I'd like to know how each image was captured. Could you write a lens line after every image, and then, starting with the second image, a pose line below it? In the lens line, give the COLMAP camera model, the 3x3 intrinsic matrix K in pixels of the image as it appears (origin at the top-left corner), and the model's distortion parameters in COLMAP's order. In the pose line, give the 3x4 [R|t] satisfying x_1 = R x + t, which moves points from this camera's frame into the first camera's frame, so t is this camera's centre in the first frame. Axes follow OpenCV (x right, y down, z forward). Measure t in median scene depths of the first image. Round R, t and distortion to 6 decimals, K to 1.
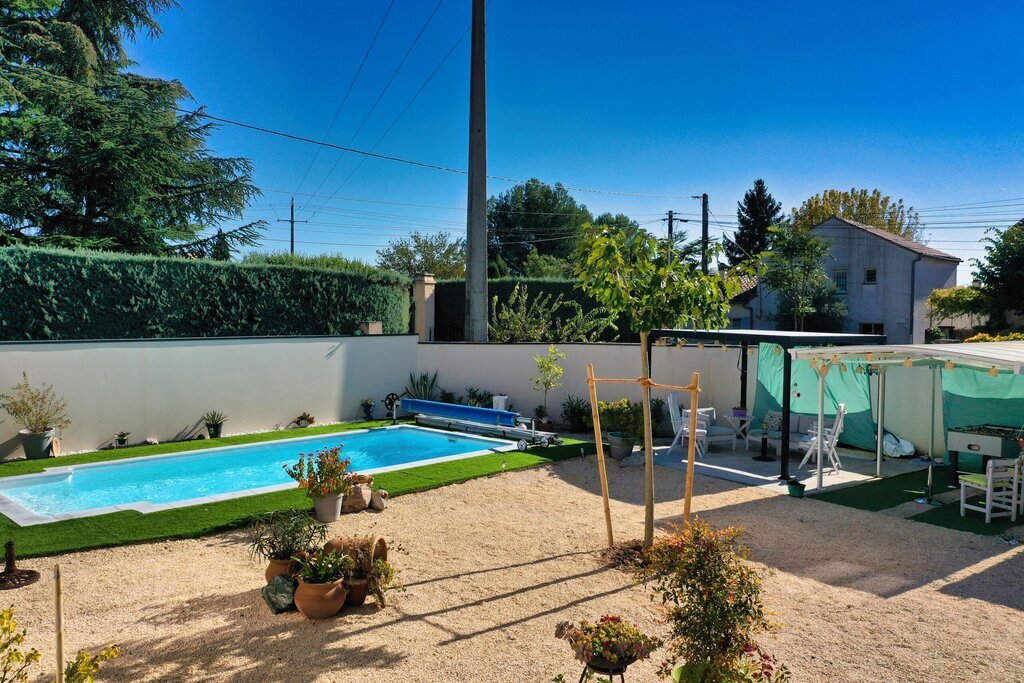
lens RADIAL K [[803.9, 0, 512.0], [0, 803.9, 341.5], [0, 0, 1]] dist [-0.005429, 0.005288]
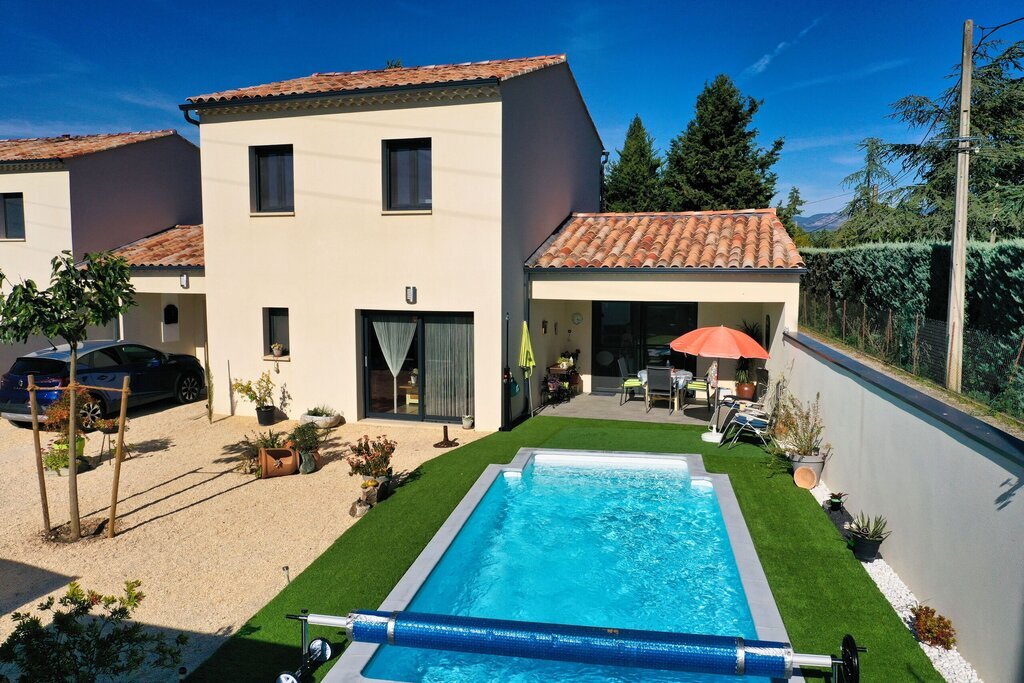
lens RADIAL K [[799.6, 0, 508.1], [0, 799.6, 339.4], [0, 0, 1]] dist [-0.003837, 0.006185]
pose [[-0.831941, 0.045812, -0.552970, 0.156896], [-0.027170, 0.992027, 0.123064, -0.099727], [0.554199, 0.117406, -0.824063, 1.284753]]
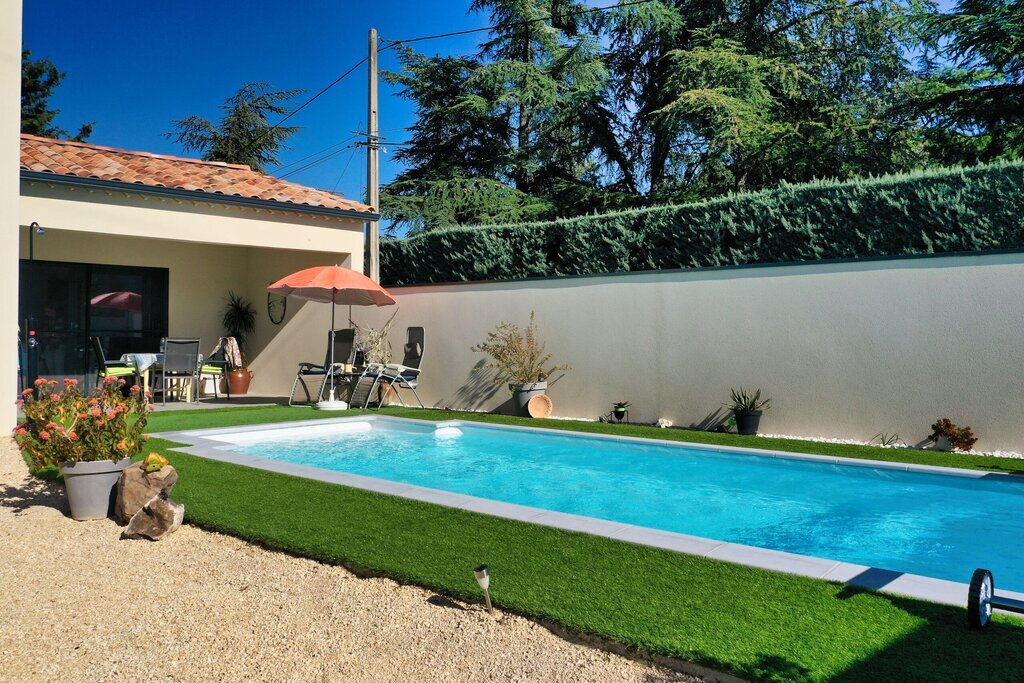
lens RADIAL K [[799.6, 0, 508.1], [0, 799.6, 339.4], [0, 0, 1]] dist [-0.003837, 0.006185]
pose [[0.050268, -0.007608, -0.998707, 0.192421], [-0.042786, 0.999037, -0.009764, 0.062626], [0.997819, 0.043221, 0.049894, 0.779135]]
